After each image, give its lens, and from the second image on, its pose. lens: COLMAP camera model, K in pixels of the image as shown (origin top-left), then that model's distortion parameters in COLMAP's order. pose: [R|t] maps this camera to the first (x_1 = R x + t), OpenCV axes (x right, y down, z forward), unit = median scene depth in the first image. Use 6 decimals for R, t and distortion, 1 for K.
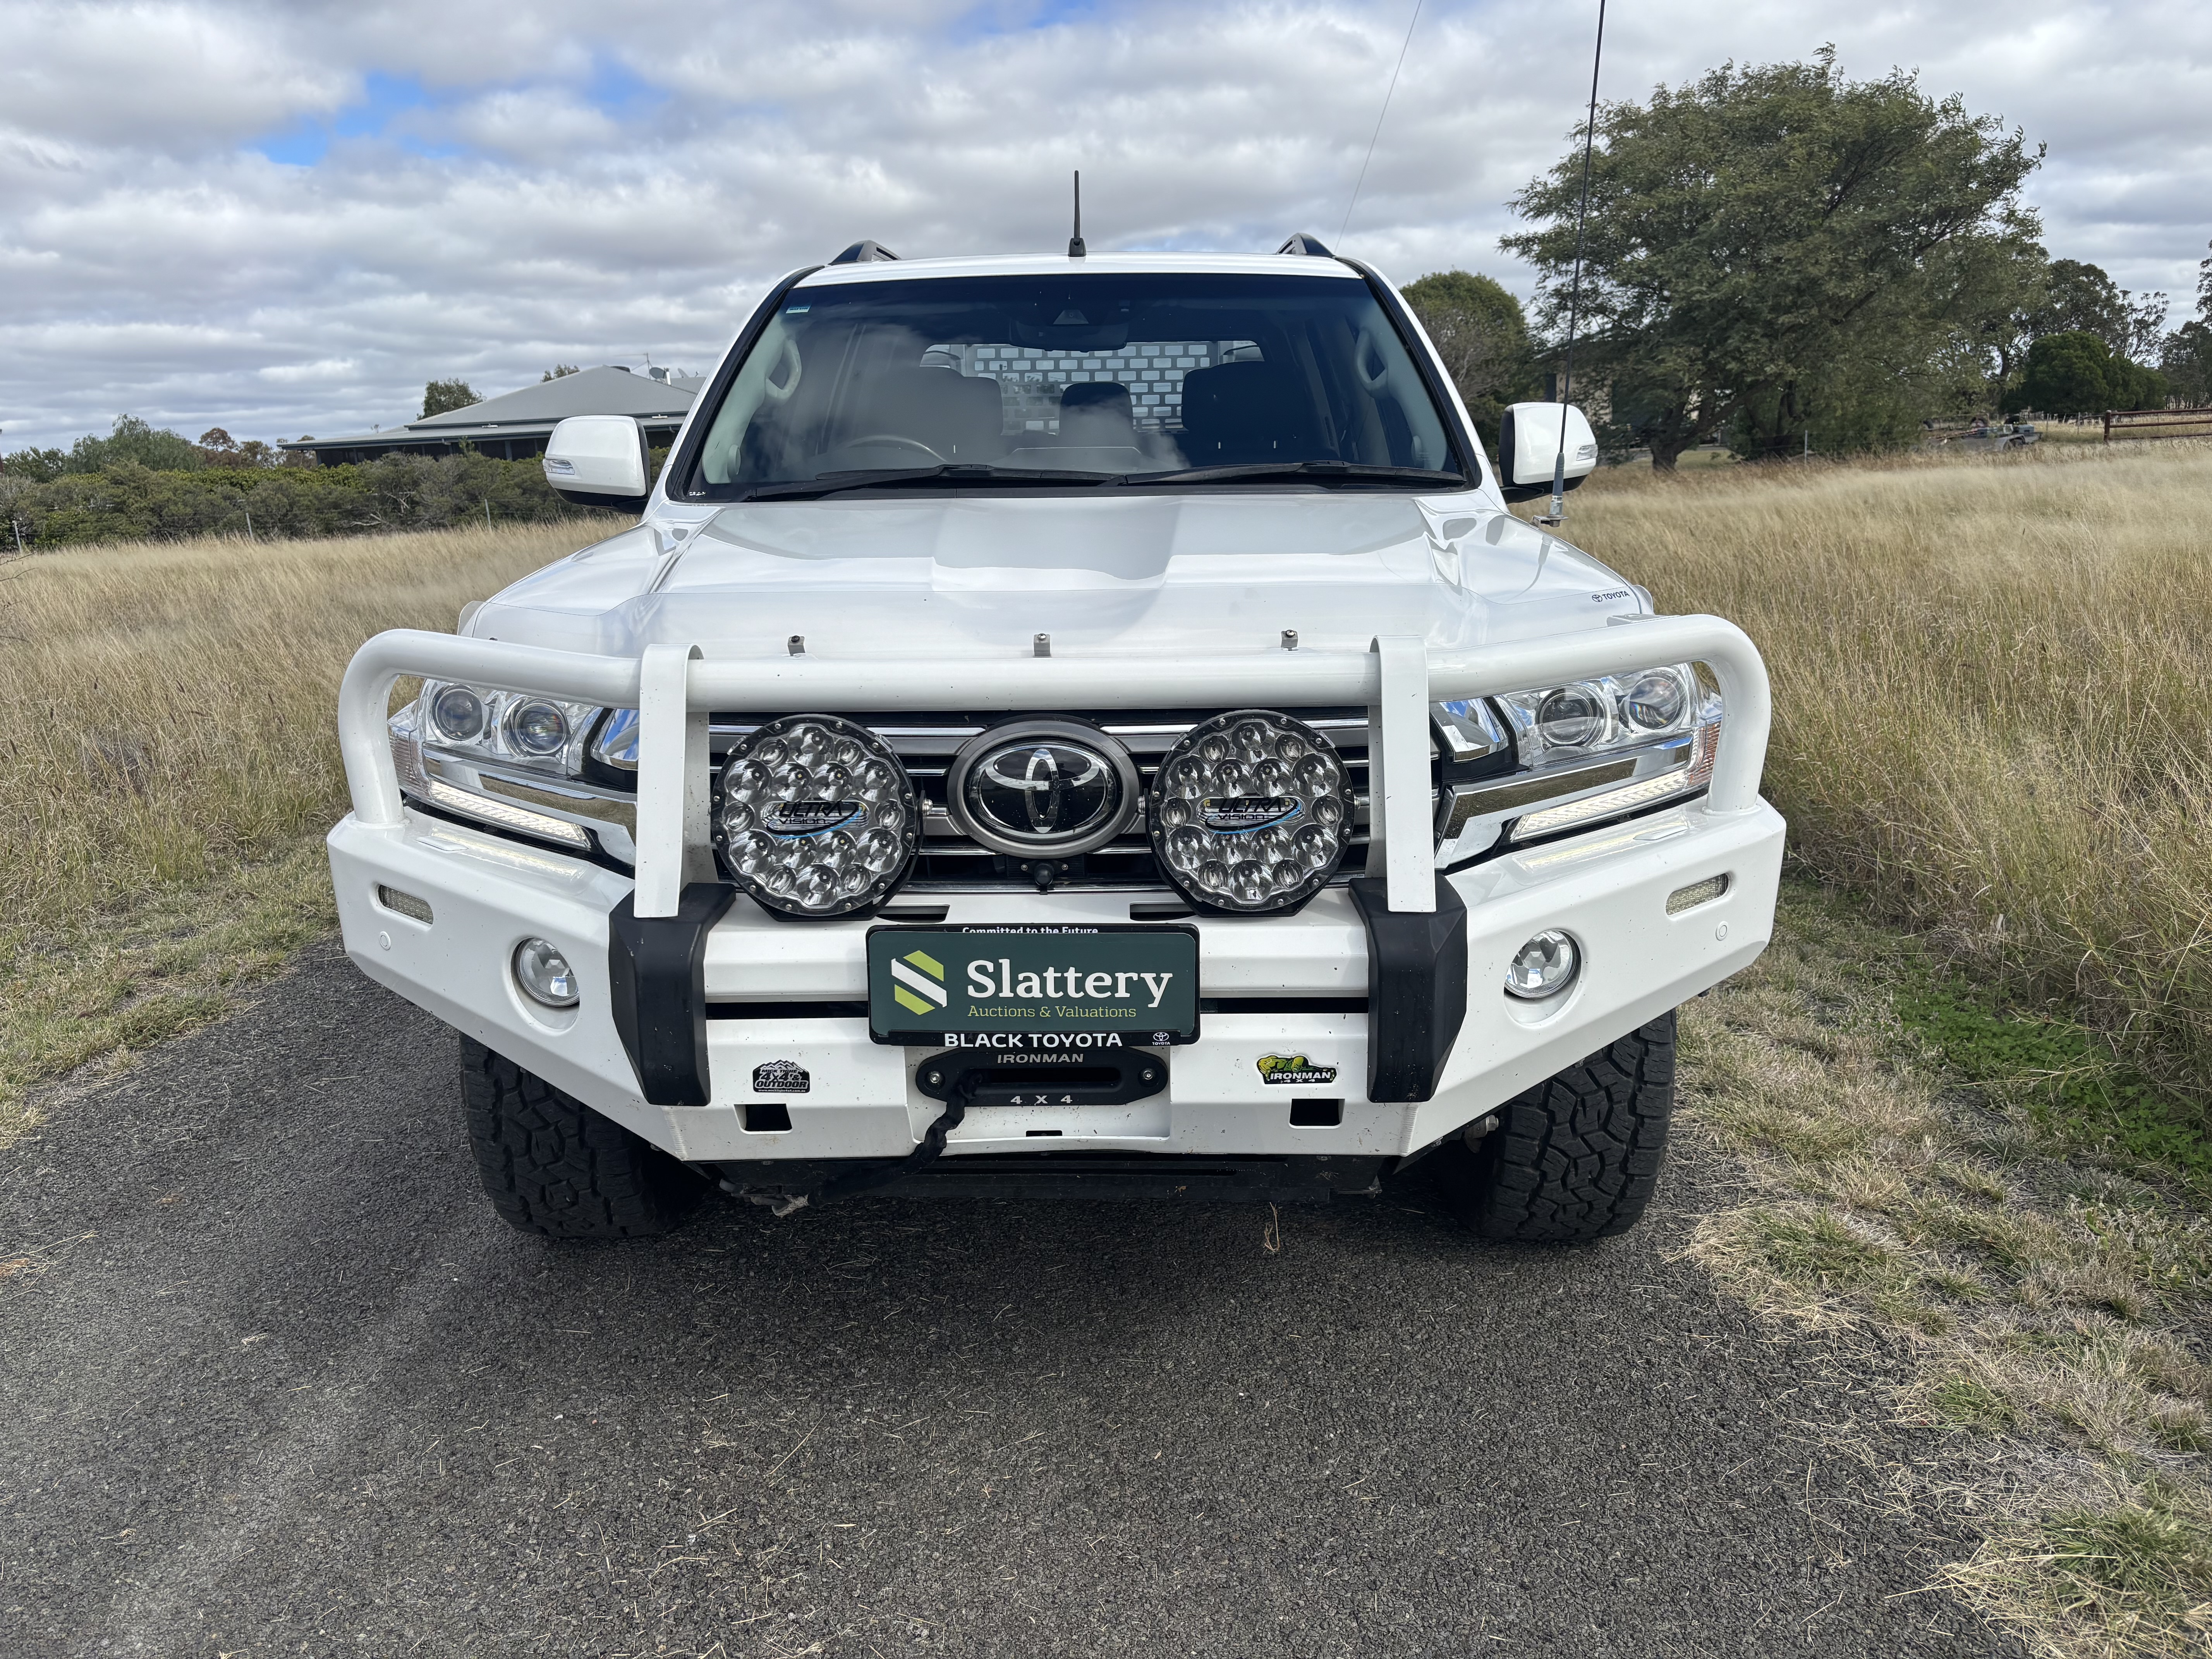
lens RADIAL K [[1765.0, 0, 1097.3], [0, 1765.0, 826.8], [0, 0, 1]] dist [0.045210, -0.056948]
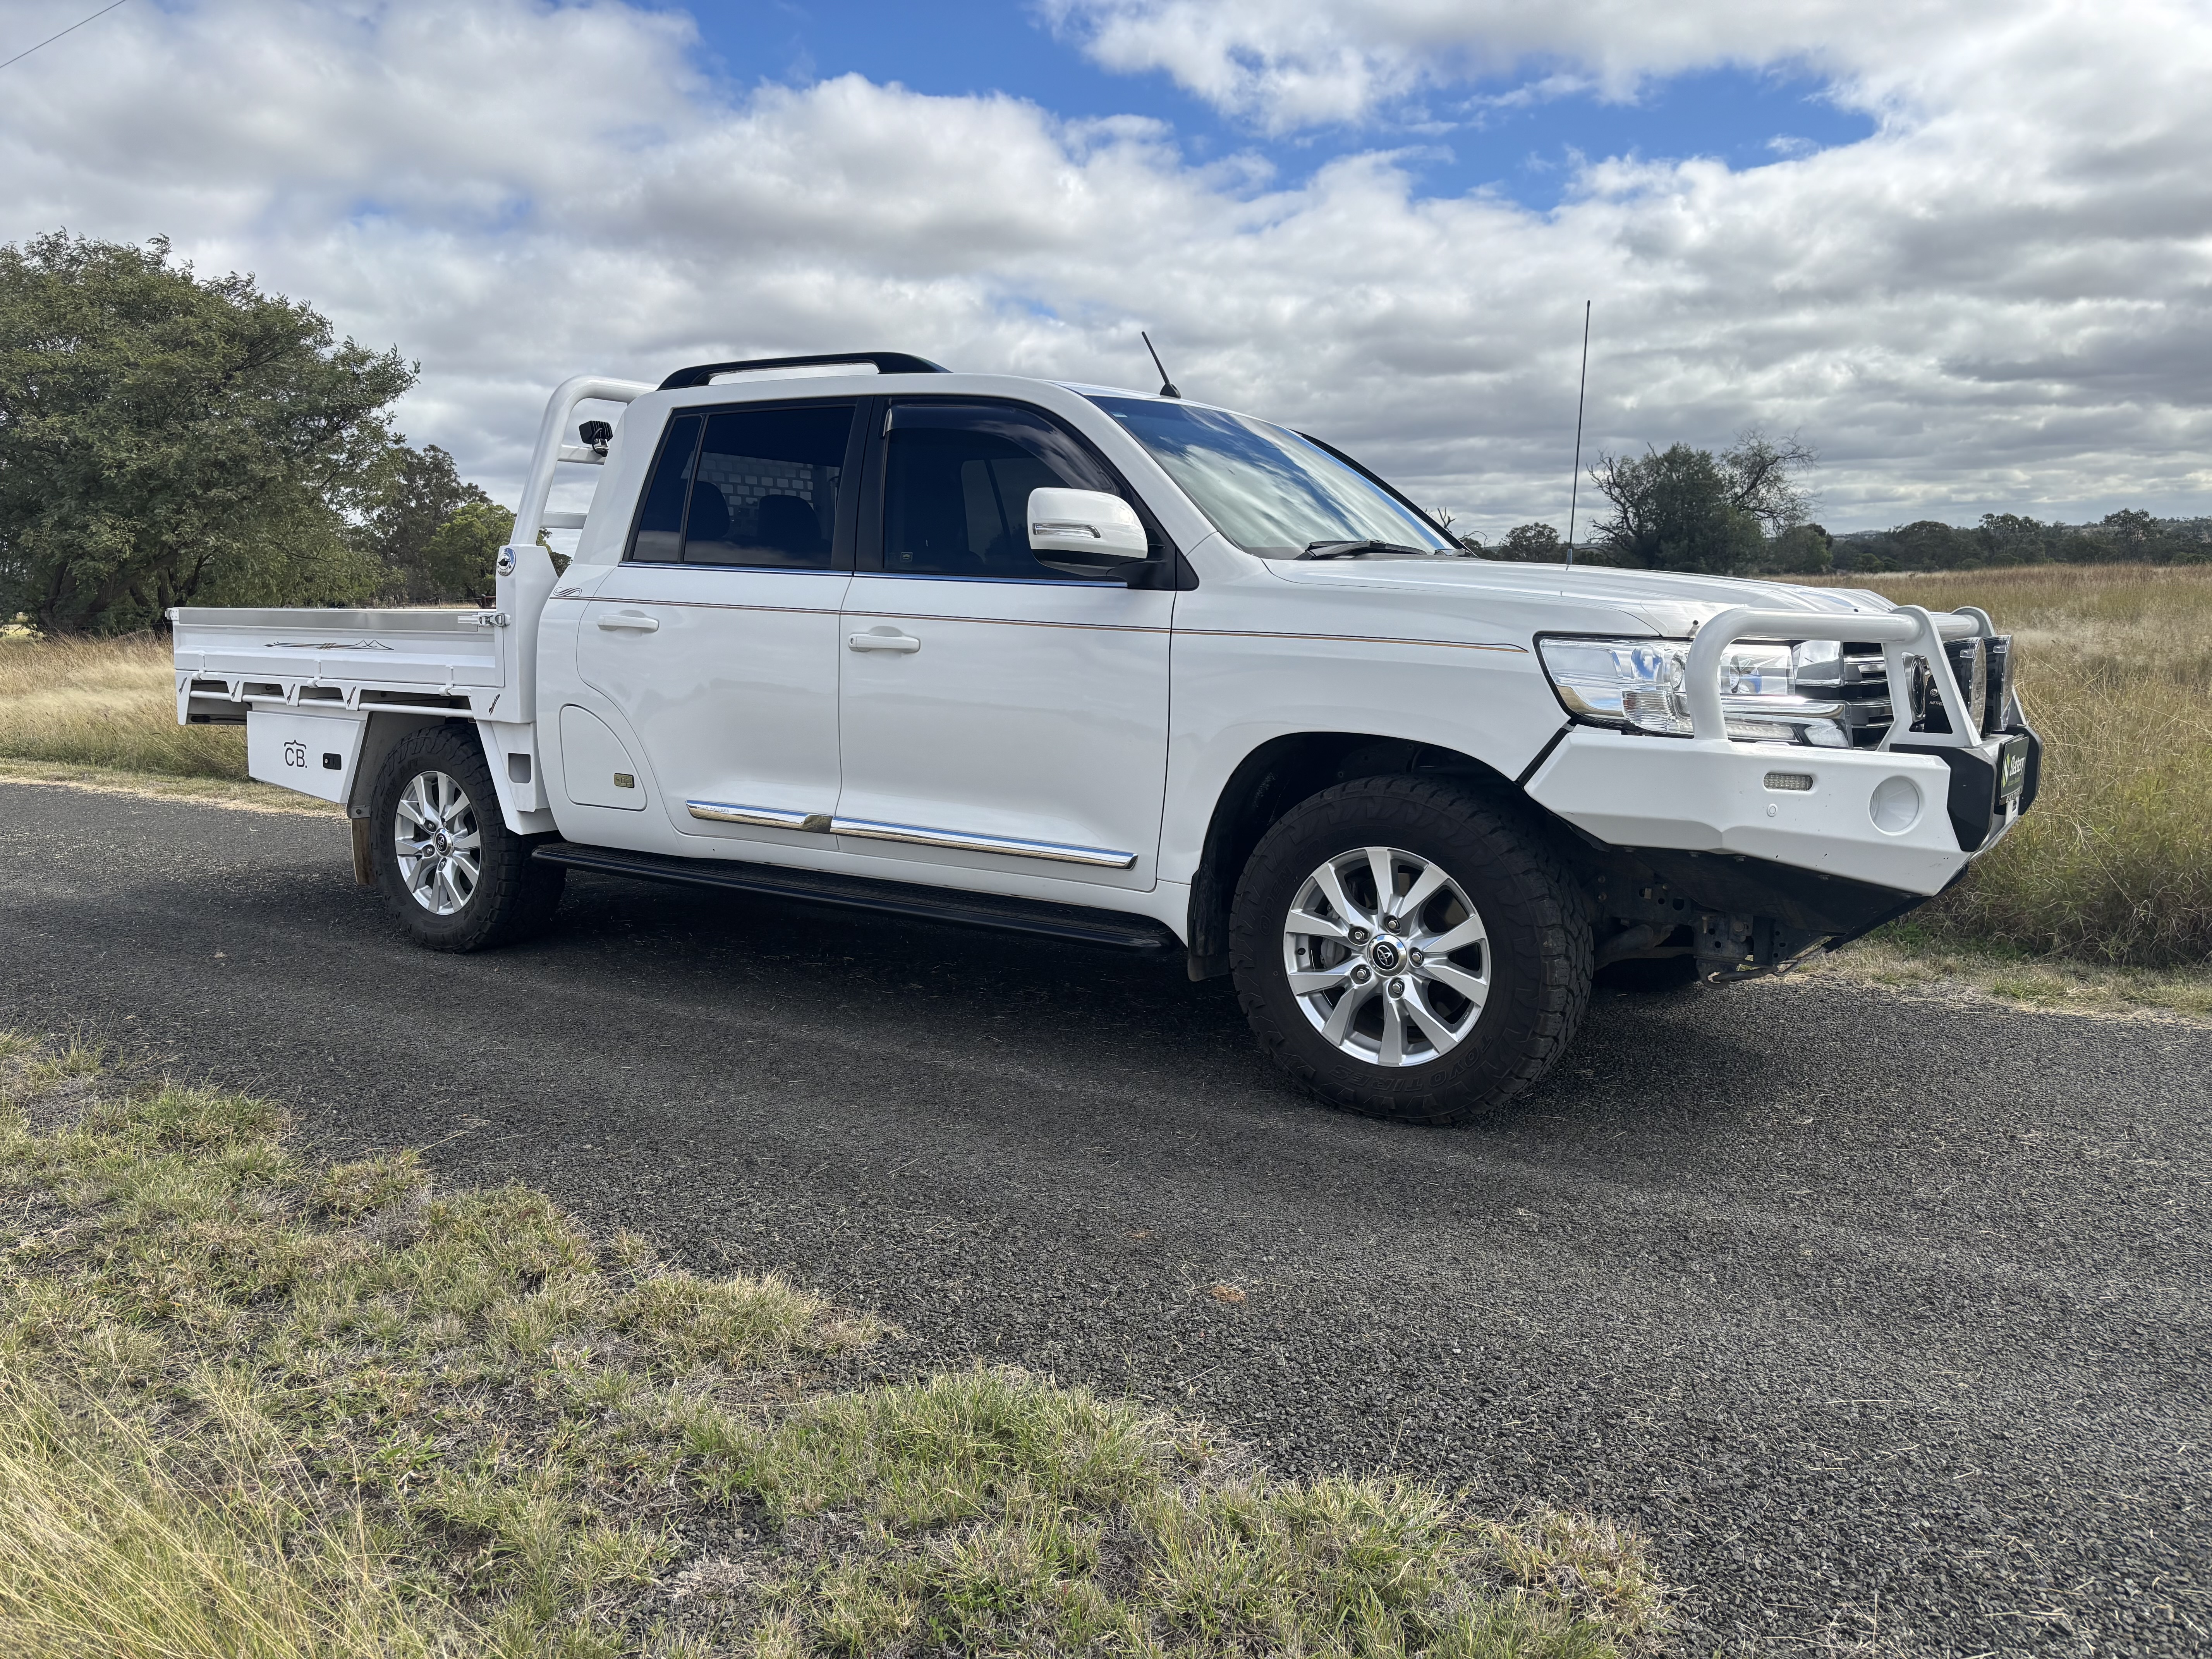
lens RADIAL K [[1756.5, 0, 1101.6], [0, 1756.5, 766.6], [0, 0, 1]] dist [0.032351, -0.003767]
pose [[0.521898, -0.058281, 0.851014, -0.250371], [0.177616, 0.983221, -0.041591, -0.001330], [-0.834311, 0.172860, 0.523493, 0.087529]]
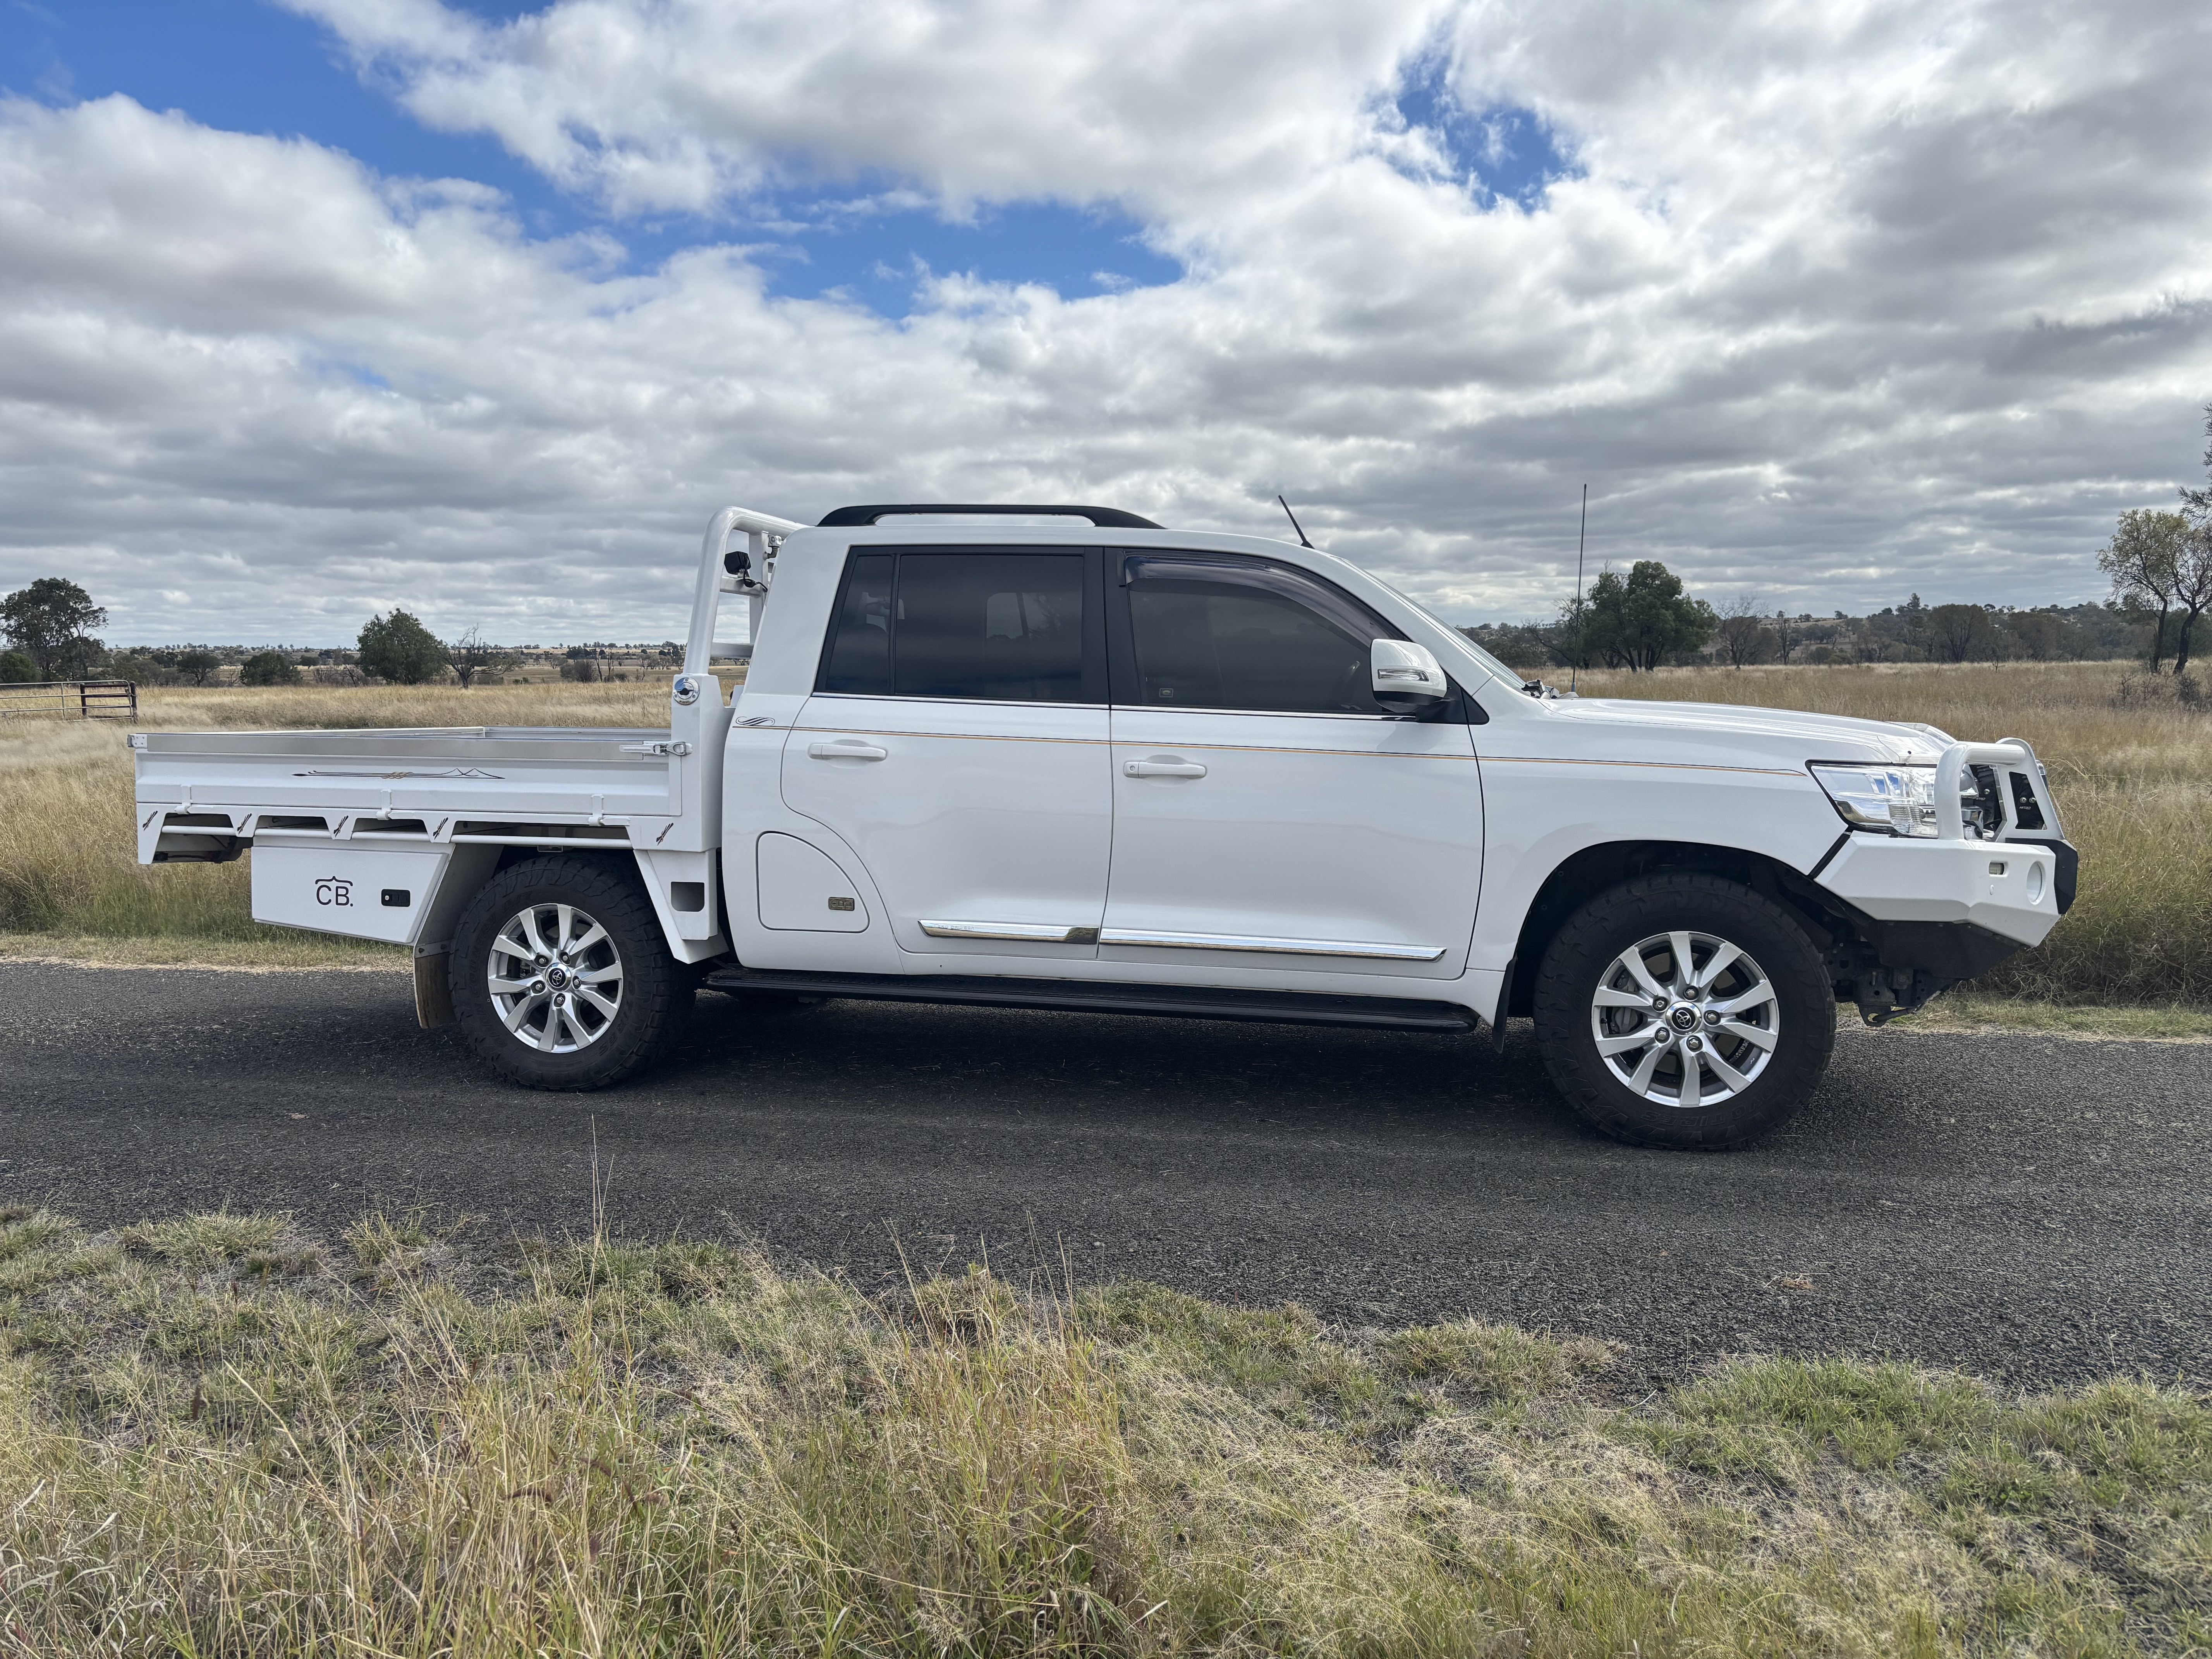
lens RADIAL K [[1765.0, 0, 1097.3], [0, 1765.0, 826.8], [0, 0, 1]] dist [0.045210, -0.056948]
pose [[0.158878, -0.052679, 0.985892, -0.329333], [0.212333, 0.977032, 0.017988, -0.033573], [-0.964195, 0.206480, 0.166414, 0.209473]]
